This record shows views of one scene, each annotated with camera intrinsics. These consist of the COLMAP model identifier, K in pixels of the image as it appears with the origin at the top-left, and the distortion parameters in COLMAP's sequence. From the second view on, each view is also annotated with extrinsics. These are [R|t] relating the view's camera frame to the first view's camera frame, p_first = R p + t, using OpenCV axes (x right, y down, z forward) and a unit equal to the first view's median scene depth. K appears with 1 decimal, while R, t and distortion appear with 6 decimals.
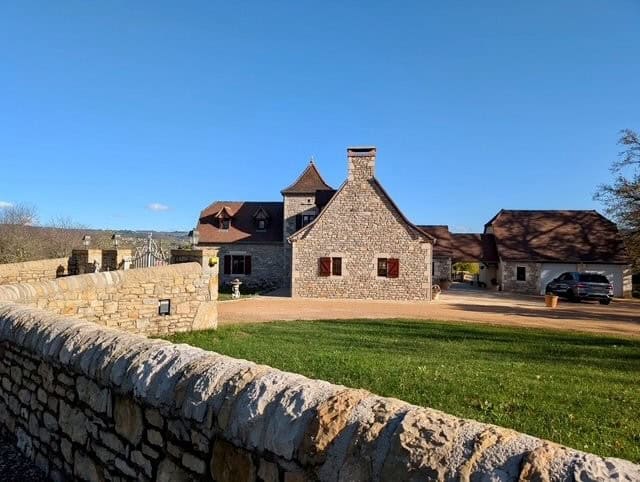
lens RADIAL K [[533.4, 0, 320.0], [0, 533.4, 241.0], [0, 0, 1]] dist [-0.008030, -0.008771]
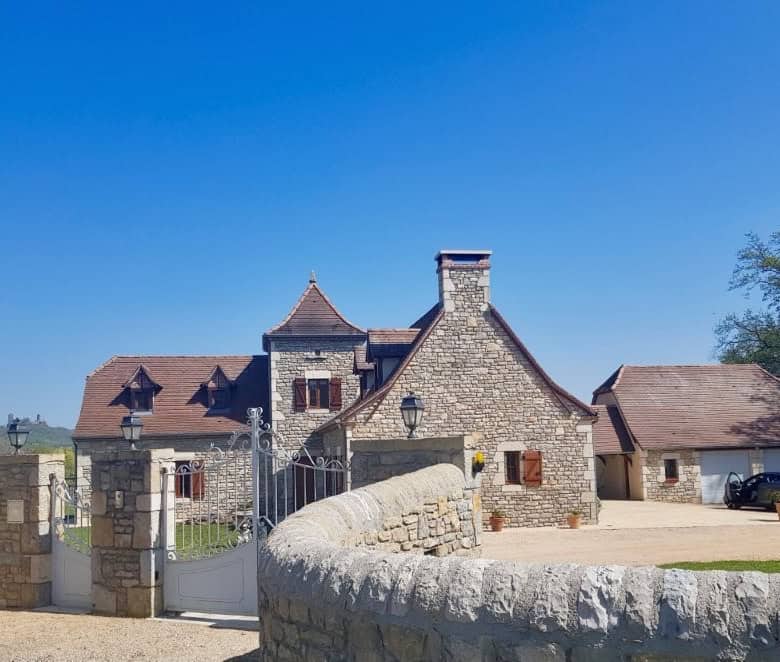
lens RADIAL K [[900.4, 0, 390.0], [0, 900.4, 331.0], [0, 0, 1]] dist [0.019351, 0.011623]
pose [[0.948475, -0.000191, 0.316853, -0.296476], [0.036066, 0.993566, -0.107362, 0.004176], [-0.314794, 0.113258, 0.942379, 0.148714]]
